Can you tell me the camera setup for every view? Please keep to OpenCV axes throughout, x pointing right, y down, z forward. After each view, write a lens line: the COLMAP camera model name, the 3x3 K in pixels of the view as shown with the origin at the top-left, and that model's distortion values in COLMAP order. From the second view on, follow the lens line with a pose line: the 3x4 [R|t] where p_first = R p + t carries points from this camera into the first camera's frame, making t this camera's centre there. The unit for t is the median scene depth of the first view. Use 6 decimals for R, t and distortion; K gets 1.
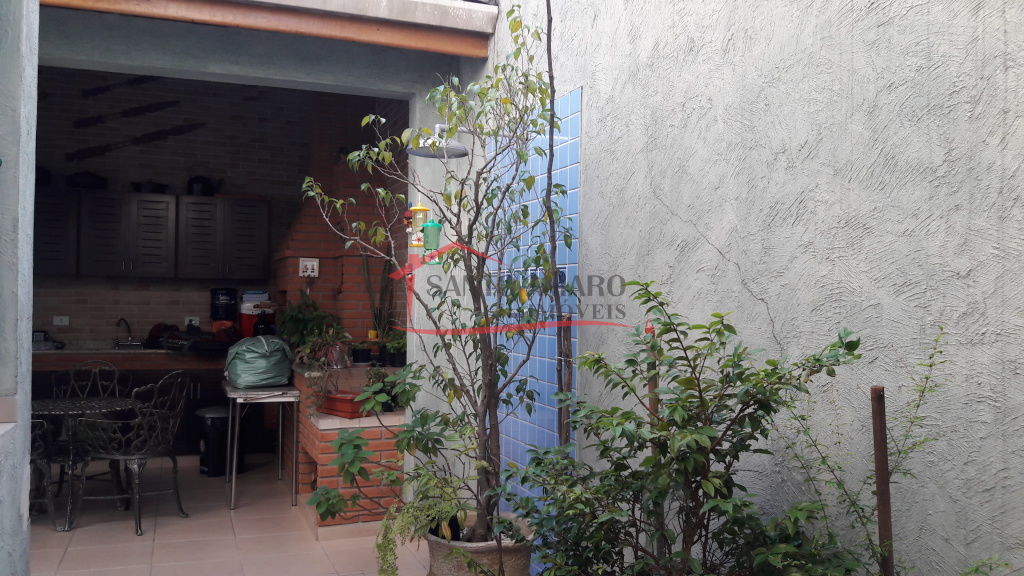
lens RADIAL K [[835.4, 0, 512.0], [0, 835.4, 288.0], [0, 0, 1]] dist [0.153419, -0.409208]
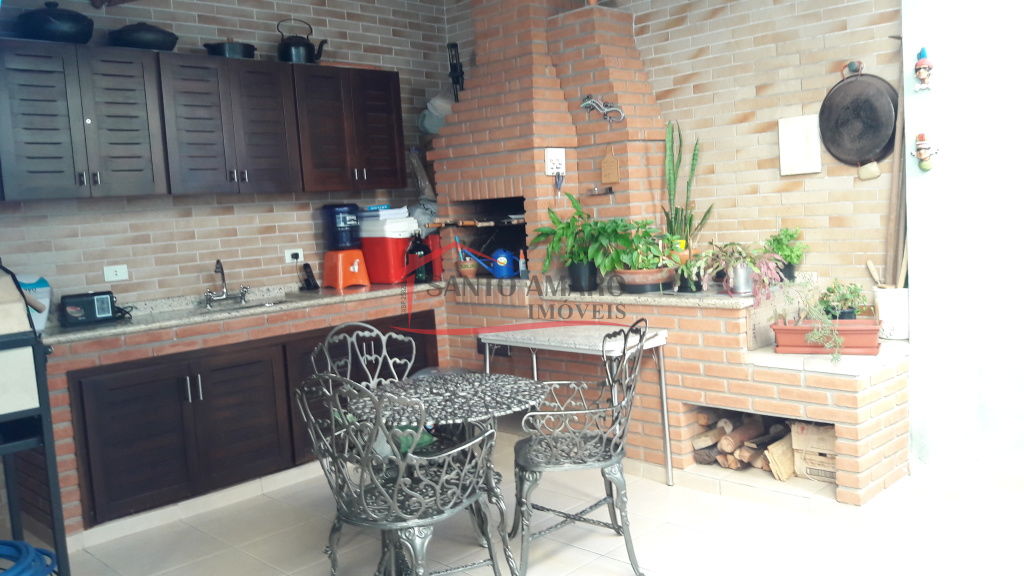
lens RADIAL K [[845.6, 0, 512.0], [0, 845.6, 288.0], [0, 0, 1]] dist [0.125683, -0.314188]
pose [[0.916126, -0.106778, 0.386409, -0.508803], [0.065300, 0.990749, 0.118960, -0.005446], [-0.395537, -0.083749, 0.914624, 0.316235]]
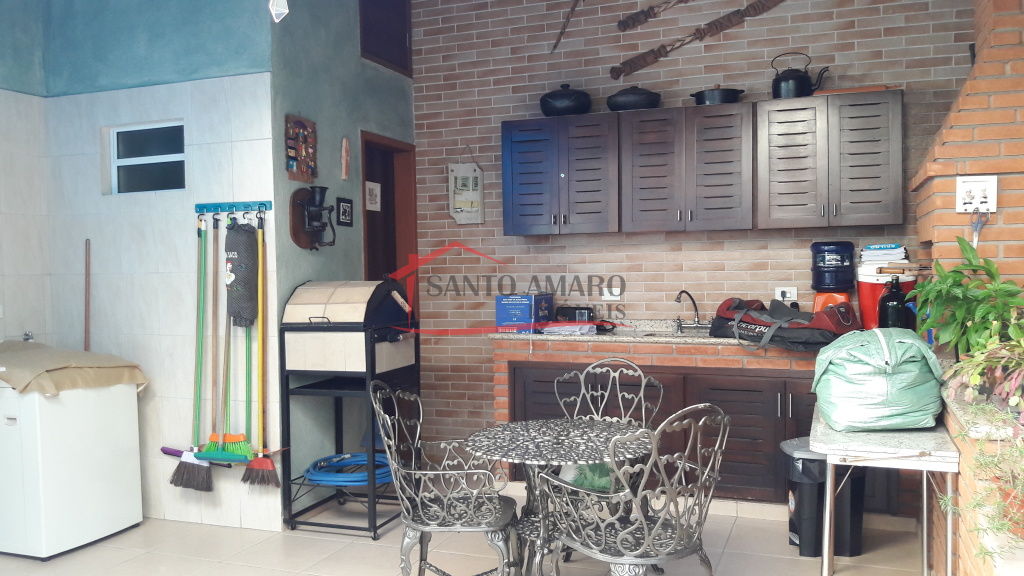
lens RADIAL K [[835.4, 0, 512.0], [0, 835.4, 288.0], [0, 0, 1]] dist [0.153419, -0.409208]
pose [[0.737166, -0.002906, -0.675706, -0.093180], [0.034920, 0.998818, 0.033800, 0.005055], [0.674809, -0.048511, 0.736396, 0.388070]]
